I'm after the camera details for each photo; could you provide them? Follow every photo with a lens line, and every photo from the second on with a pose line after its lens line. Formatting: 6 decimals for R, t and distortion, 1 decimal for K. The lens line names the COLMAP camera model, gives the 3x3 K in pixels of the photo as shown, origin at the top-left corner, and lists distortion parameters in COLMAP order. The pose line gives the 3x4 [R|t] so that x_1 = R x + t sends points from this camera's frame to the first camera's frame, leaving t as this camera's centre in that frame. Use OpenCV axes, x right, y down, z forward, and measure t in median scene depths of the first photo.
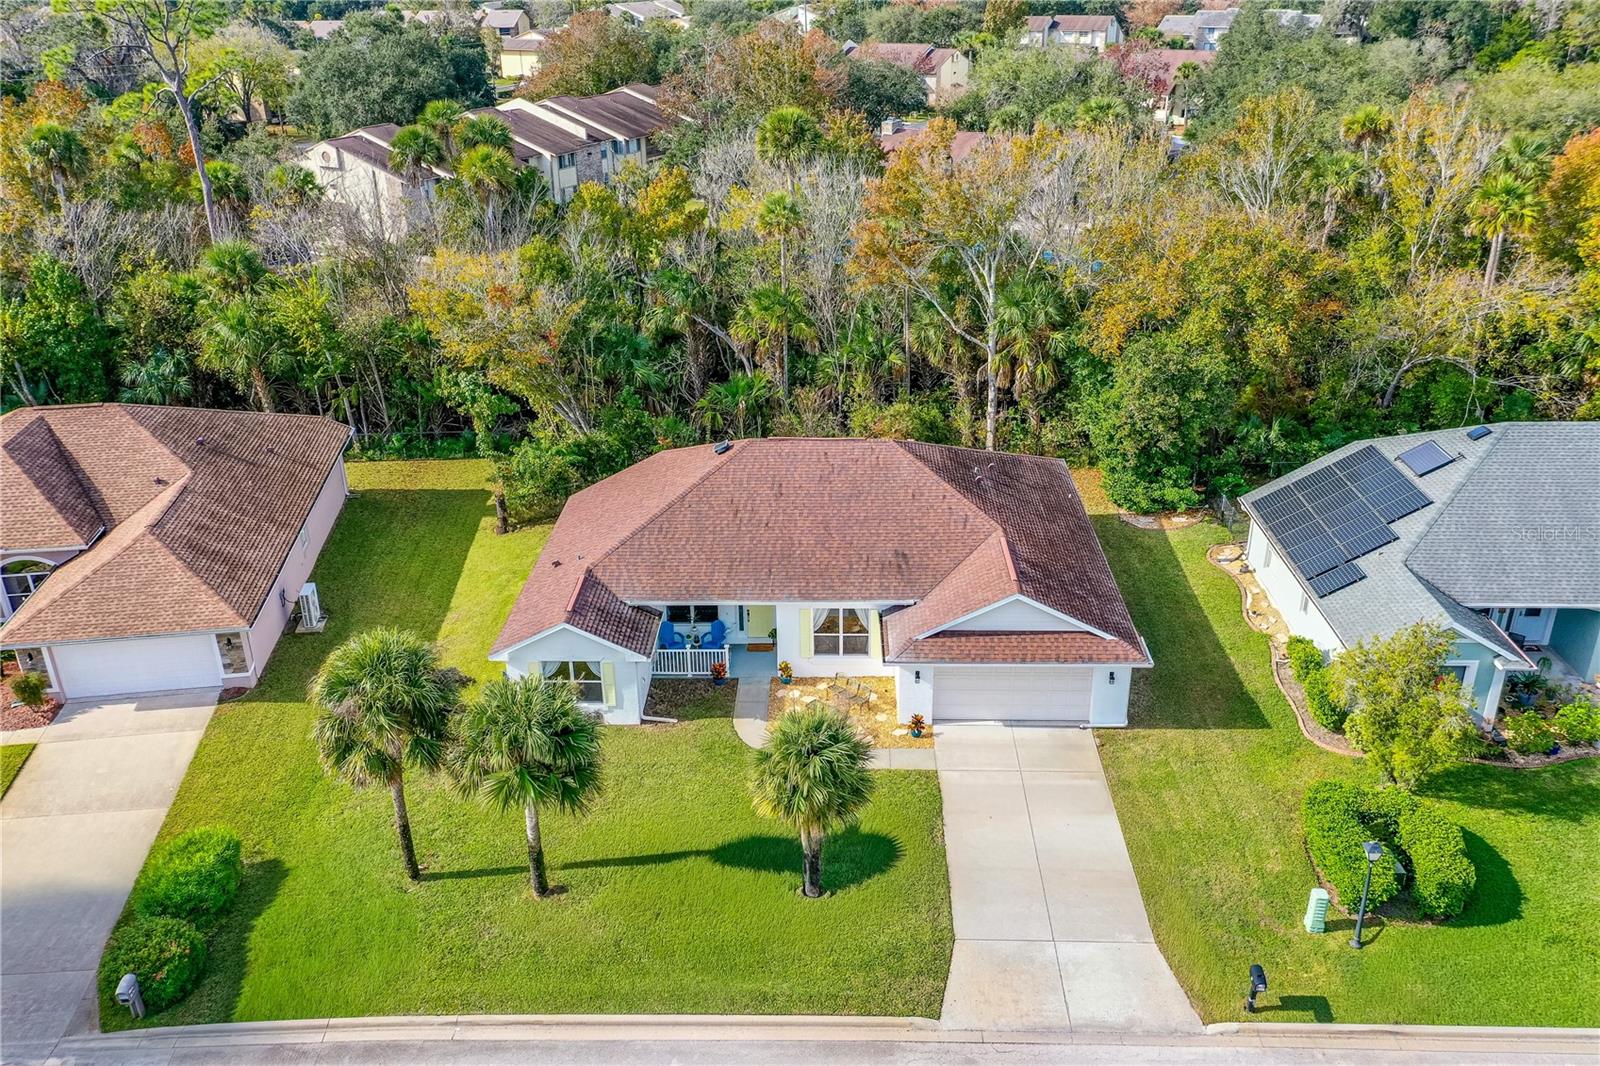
lens RADIAL K [[1249.3, 0, 802.9], [0, 1249.3, 535.4], [0, 0, 1]] dist [0.007688, -0.008722]
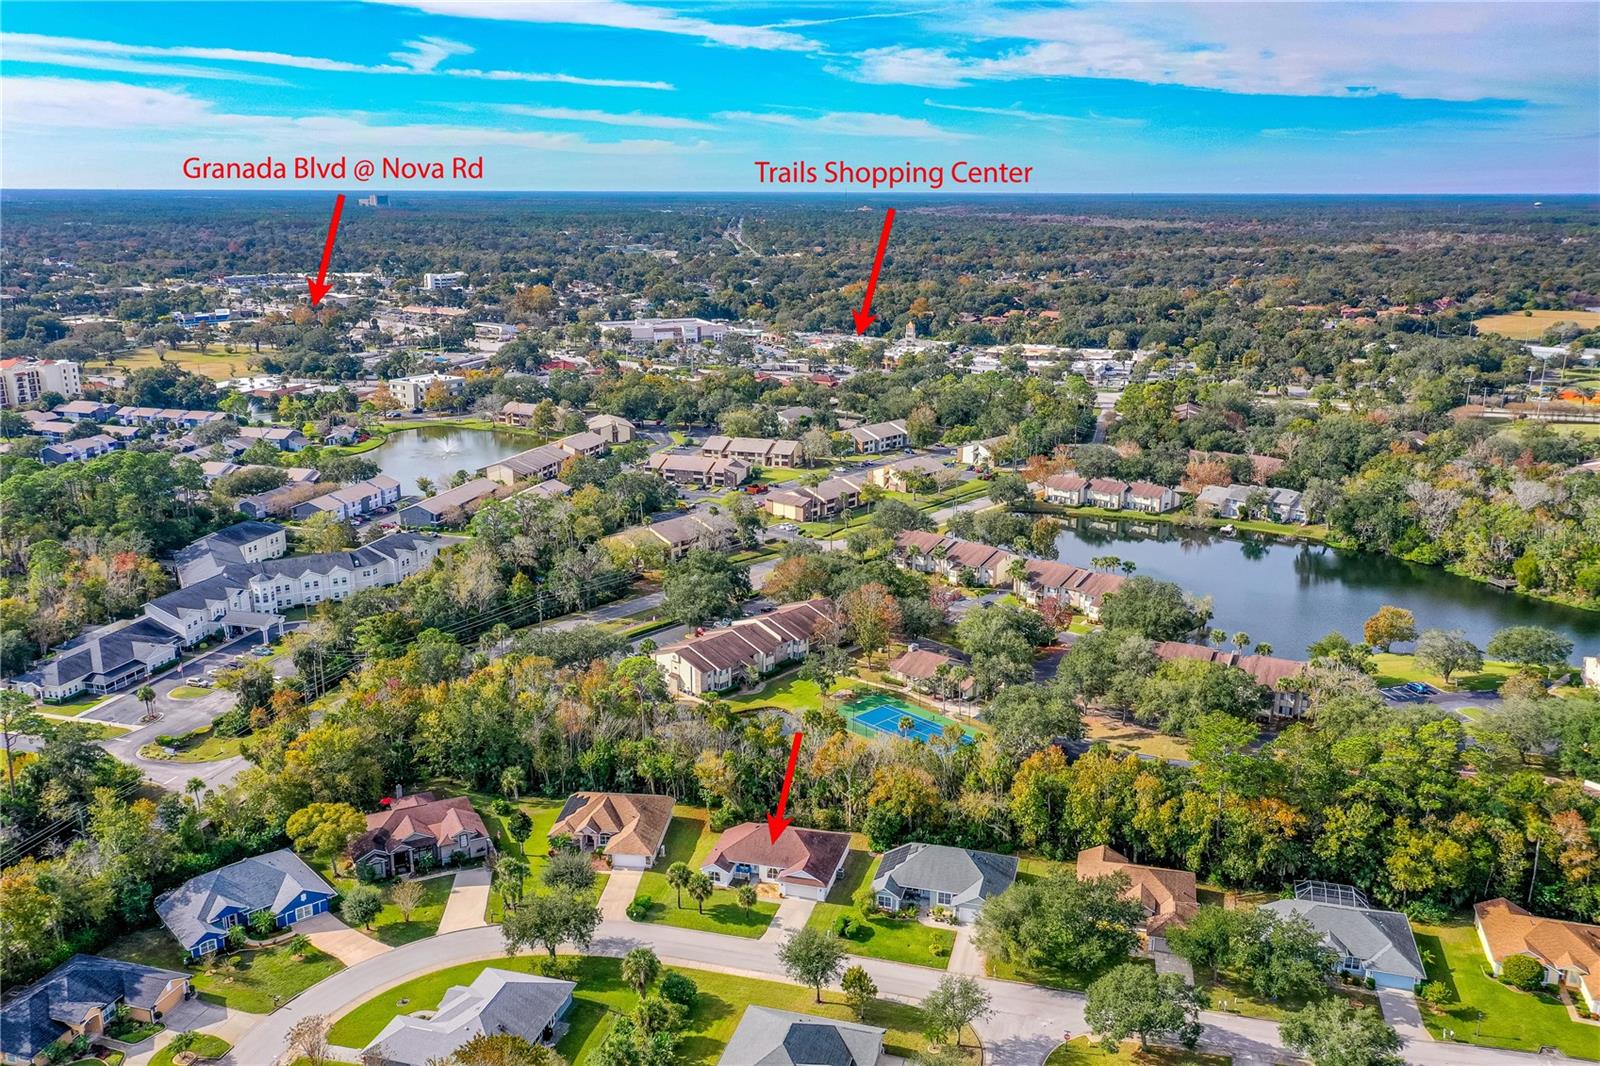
lens RADIAL K [[1249.3, 0, 800.8], [0, 1249.3, 530.0], [0, 0, 1]] dist [0.007688, -0.008722]
pose [[0.971109, 0.074777, -0.226620, 0.987911], [-0.113791, 0.979824, -0.164308, -0.382327], [0.209761, 0.185348, 0.960024, -3.325360]]
